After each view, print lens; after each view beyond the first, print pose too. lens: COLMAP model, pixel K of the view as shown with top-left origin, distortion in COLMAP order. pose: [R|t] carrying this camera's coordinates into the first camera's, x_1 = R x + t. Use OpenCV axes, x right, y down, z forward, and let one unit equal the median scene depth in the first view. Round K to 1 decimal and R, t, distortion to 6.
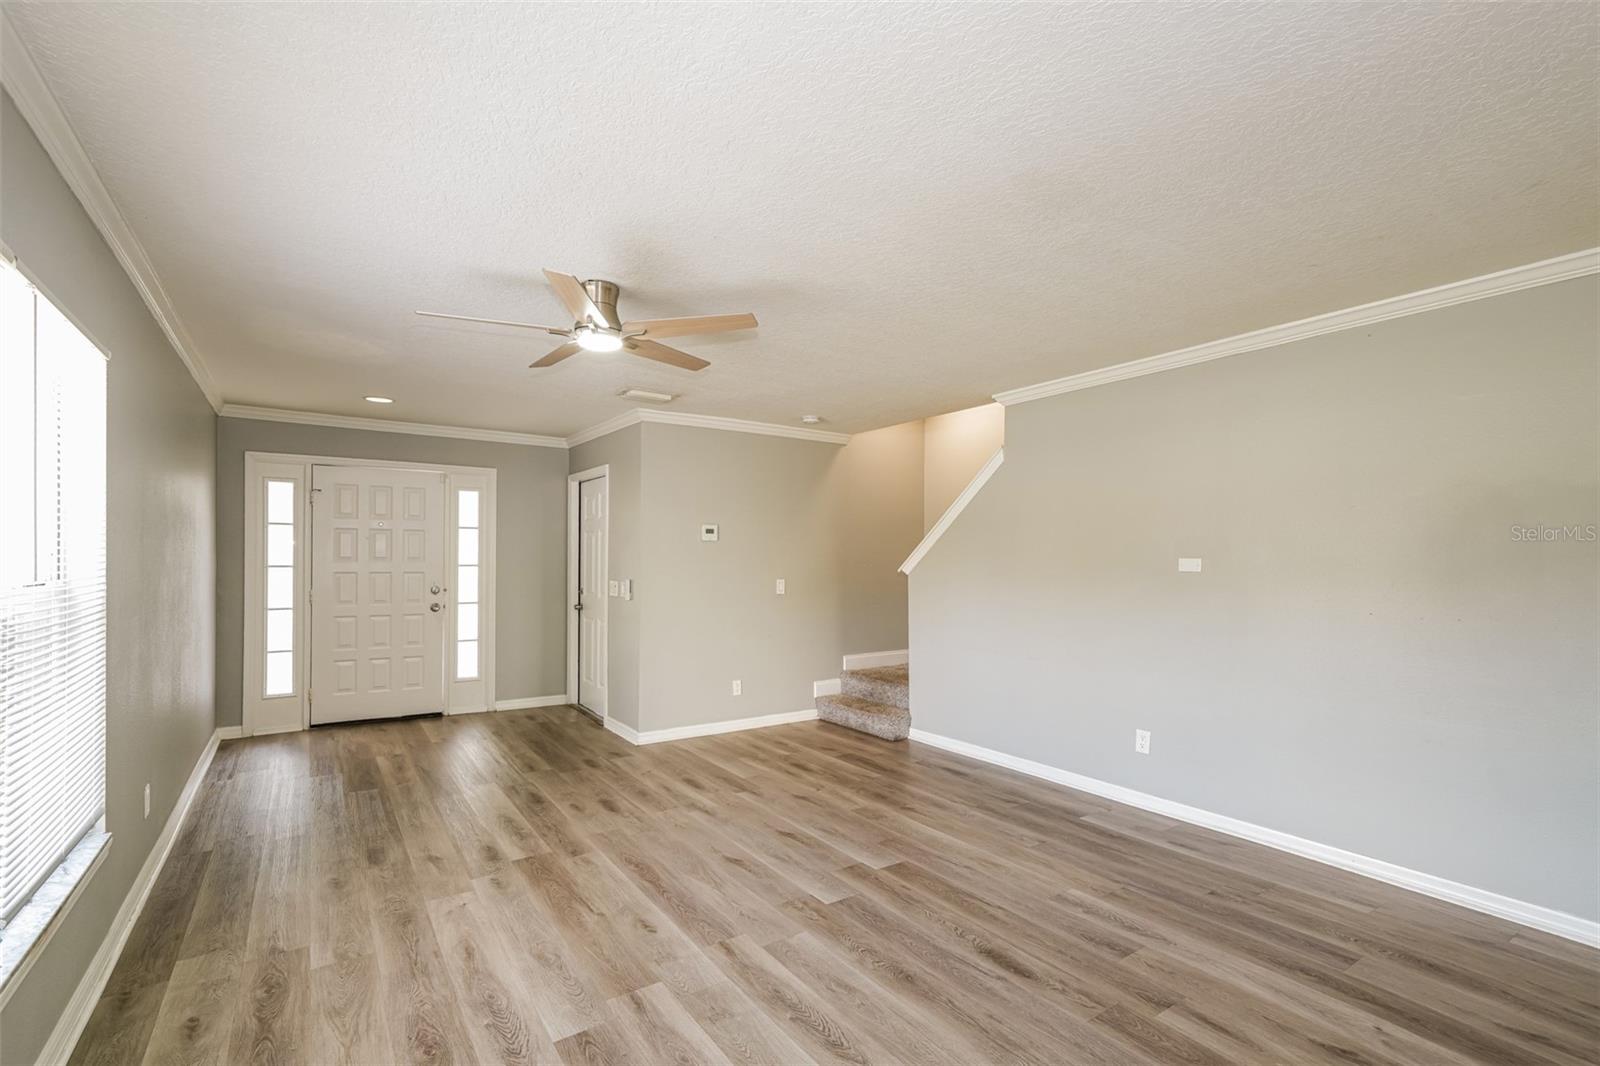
lens RADIAL K [[720.6, 0, 815.8], [0, 720.6, 561.0], [0, 0, 1]] dist [0.005236, 0.002134]
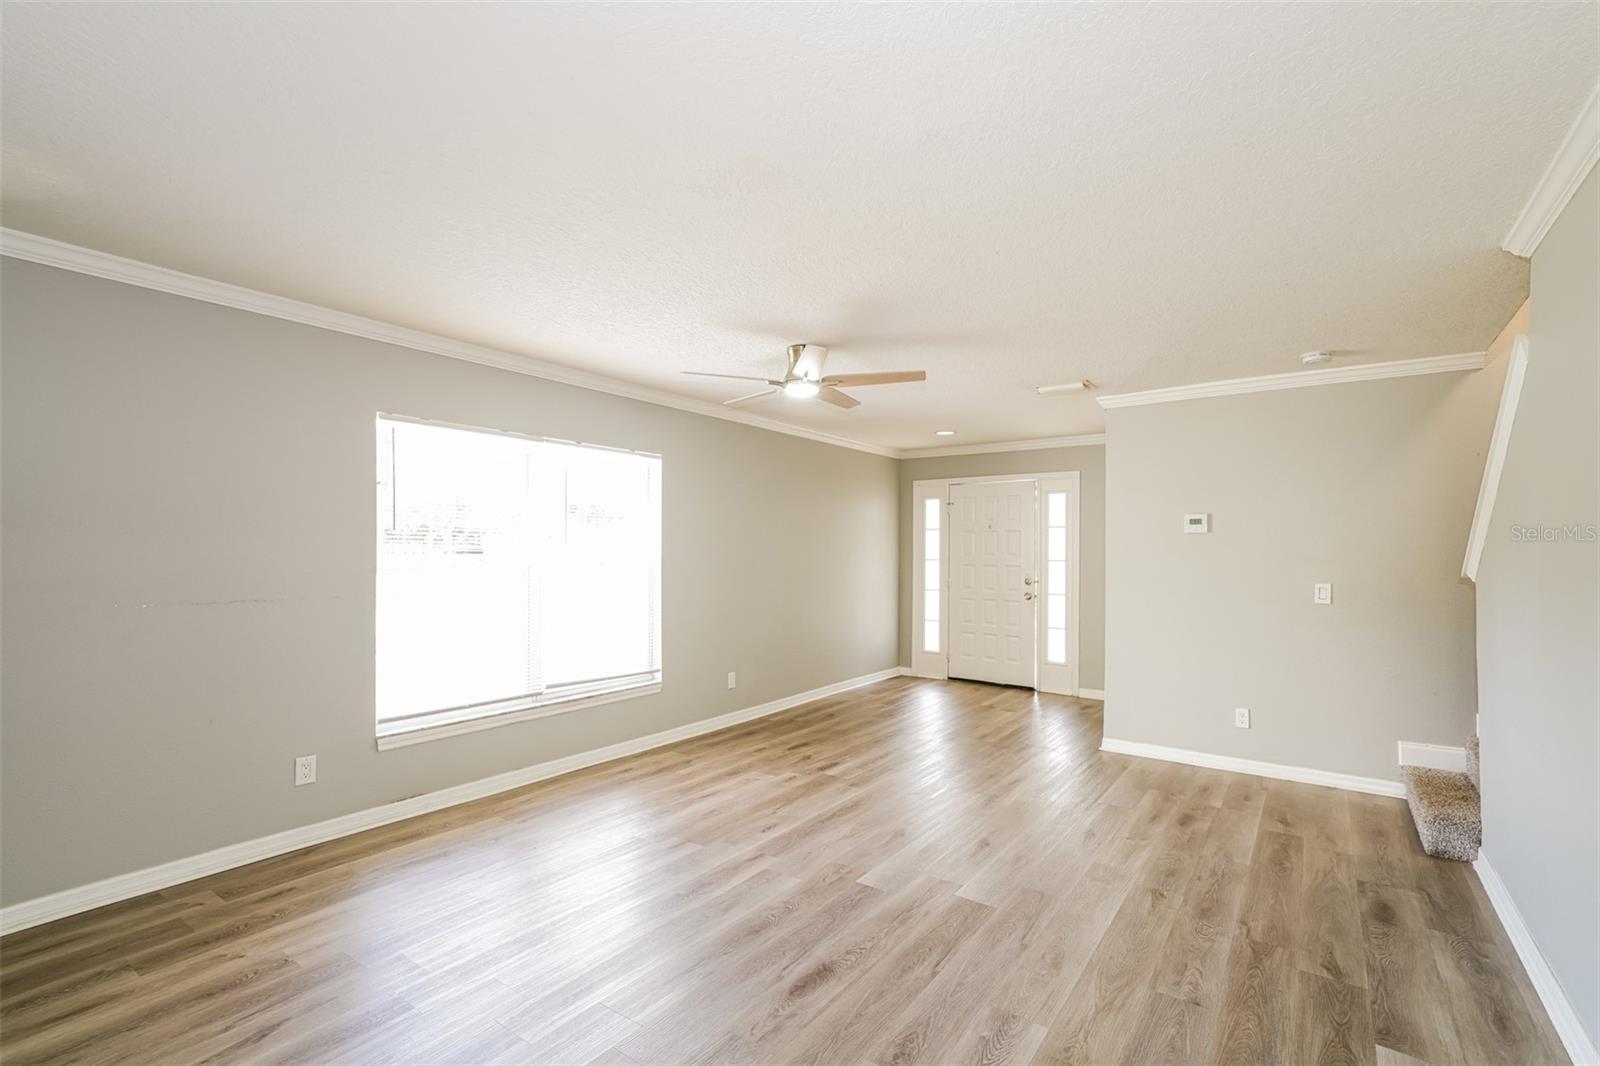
lens RADIAL K [[720.6, 0, 794.9], [0, 720.6, 549.4], [0, 0, 1]] dist [0.005236, 0.002134]
pose [[0.329136, -0.006406, -0.944261, 0.725116], [-0.006640, 0.999937, -0.009099, 0.002821], [0.944259, 0.009265, 0.329072, 0.420096]]
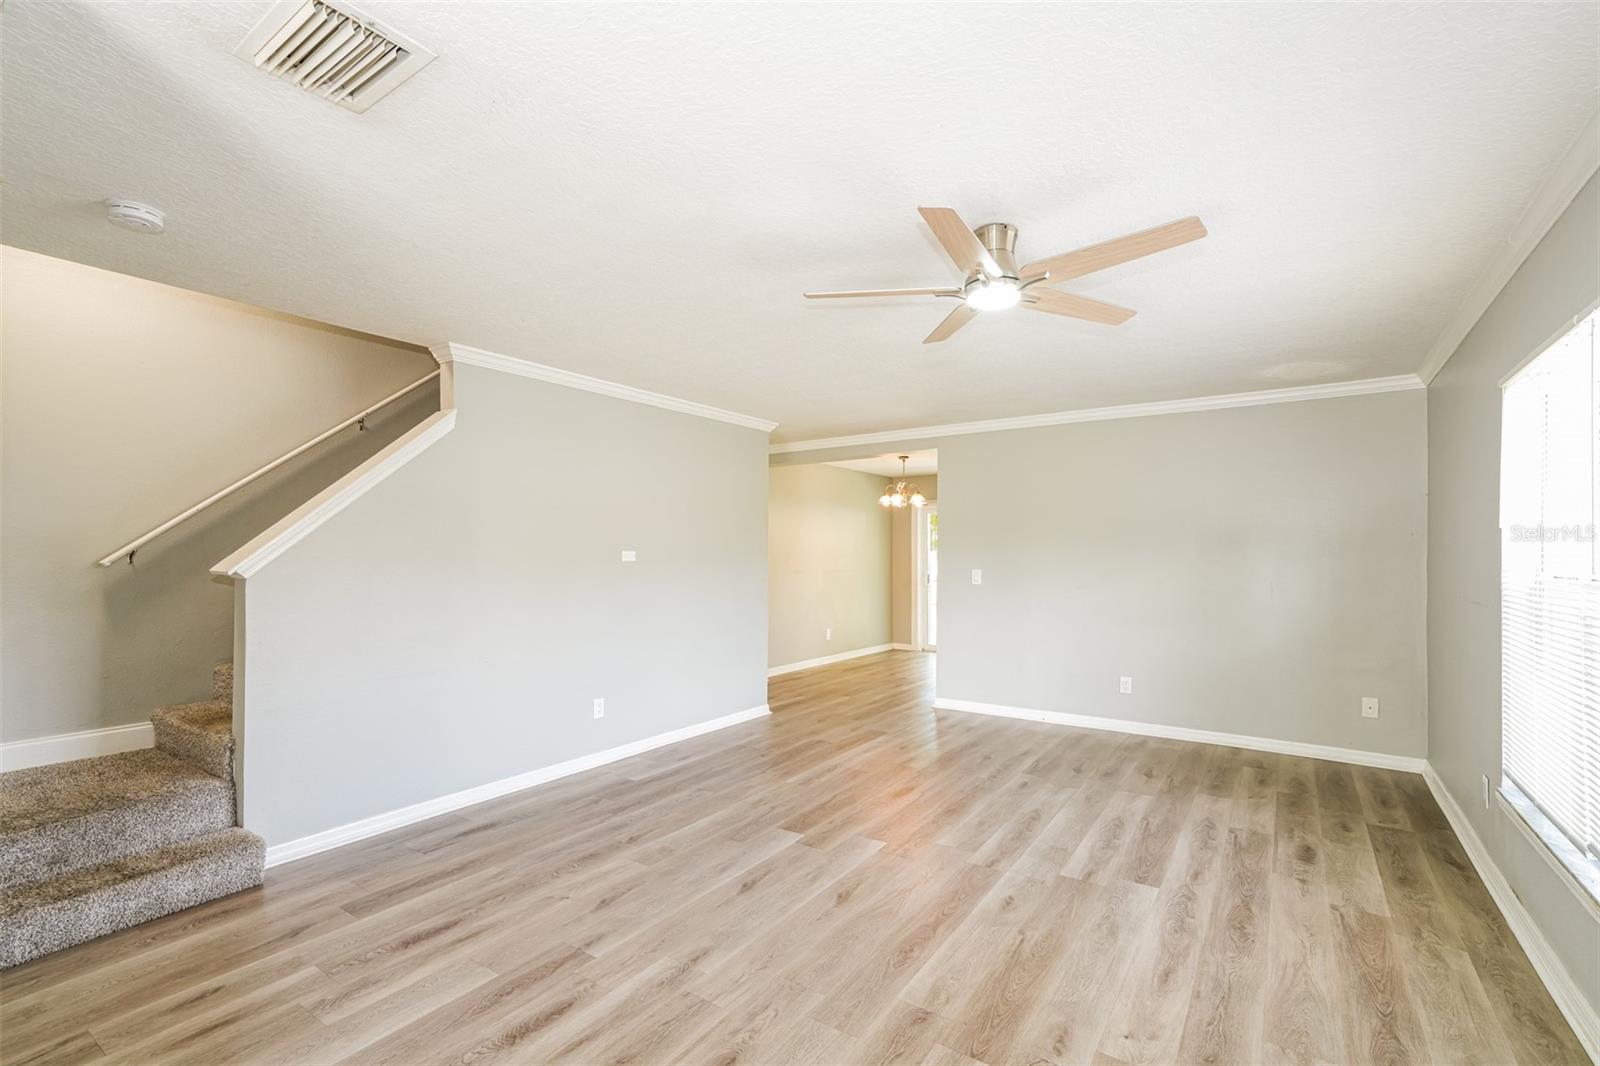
lens RADIAL K [[720.6, 0, 784.9], [0, 720.6, 542.0], [0, 0, 1]] dist [0.005236, 0.002134]
pose [[-0.336430, 0.011480, 0.941639, -0.780106], [0.000646, 0.999928, -0.011960, -0.004311], [-0.941708, -0.003416, -0.336413, 1.157108]]
